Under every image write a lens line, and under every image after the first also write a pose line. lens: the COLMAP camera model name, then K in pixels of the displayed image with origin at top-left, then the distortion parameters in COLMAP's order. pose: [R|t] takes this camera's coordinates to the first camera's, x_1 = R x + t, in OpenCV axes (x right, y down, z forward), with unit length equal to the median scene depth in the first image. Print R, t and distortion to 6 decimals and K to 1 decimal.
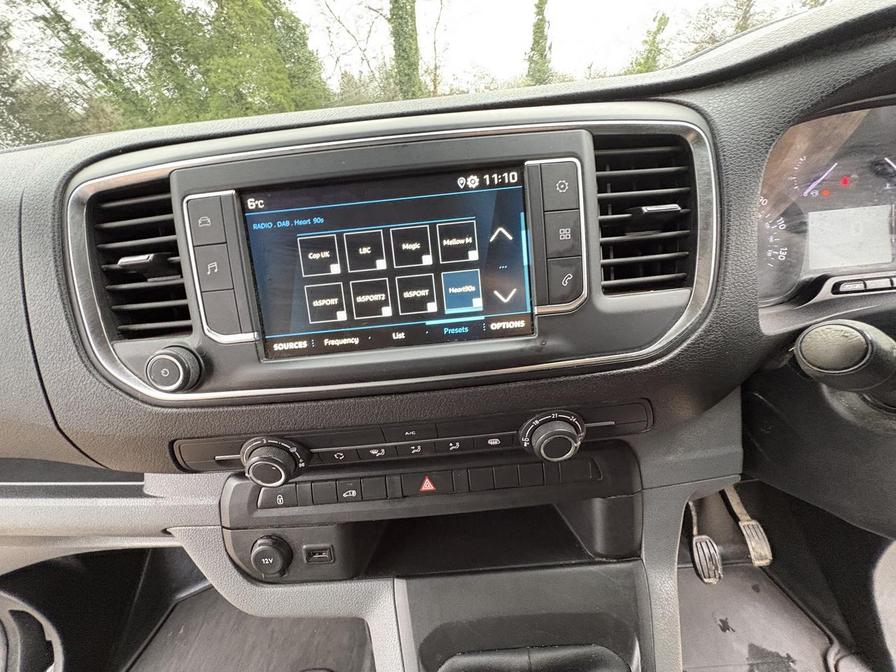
lens RADIAL K [[356.9, 0, 442.0], [0, 356.9, 339.2], [0, 0, 1]] dist [-0.003082, 0.001139]
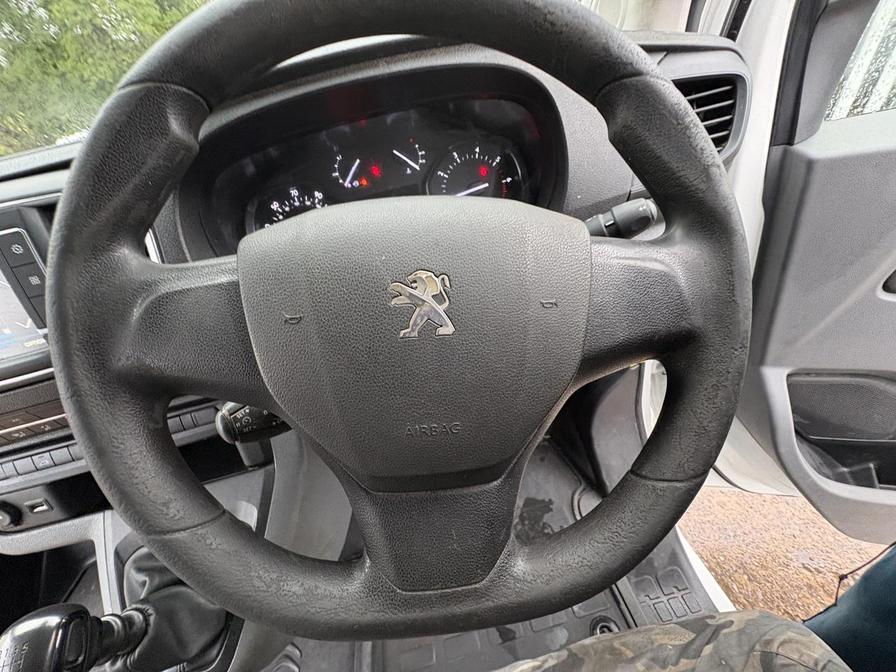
lens RADIAL K [[356.9, 0, 453.0], [0, 356.9, 339.6], [0, 0, 1]] dist [-0.003082, 0.001139]
pose [[0.981402, -0.173727, 0.081662, 1.275955], [0.157894, 0.972483, 0.171309, -0.018968], [-0.109176, -0.155229, 0.981827, -0.458858]]
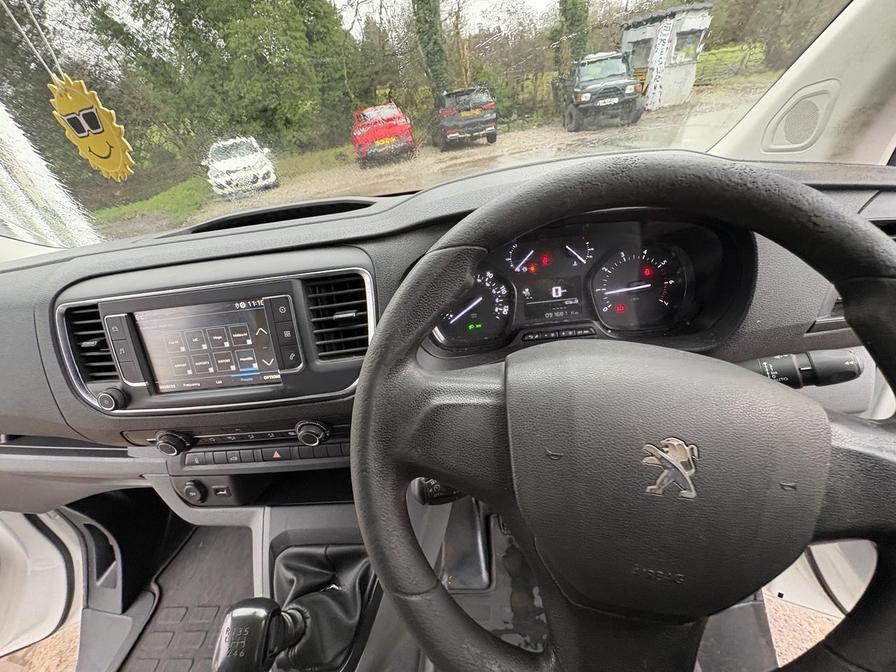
lens RADIAL K [[356.9, 0, 447.5], [0, 356.9, 336.6], [0, 0, 1]] dist [-0.003082, 0.001139]
pose [[0.996228, -0.006819, -0.086504, 0.916207], [0.015828, 0.994462, 0.103899, -0.312179], [0.085316, -0.104876, 0.990819, -0.550863]]
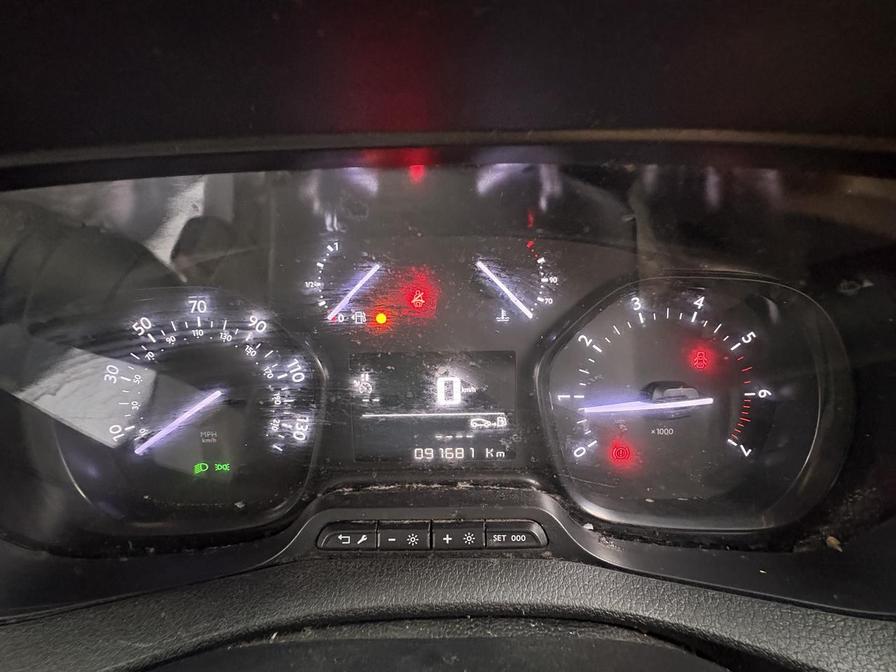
lens RADIAL K [[356.9, 0, 456.6], [0, 356.9, 337.9], [0, 0, 1]] dist [-0.003082, 0.001139]
pose [[0.997018, 0.074890, 0.018636, 1.258928], [-0.075224, 0.997006, 0.017912, -0.428455], [-0.017239, -0.019260, 0.999666, 0.530343]]
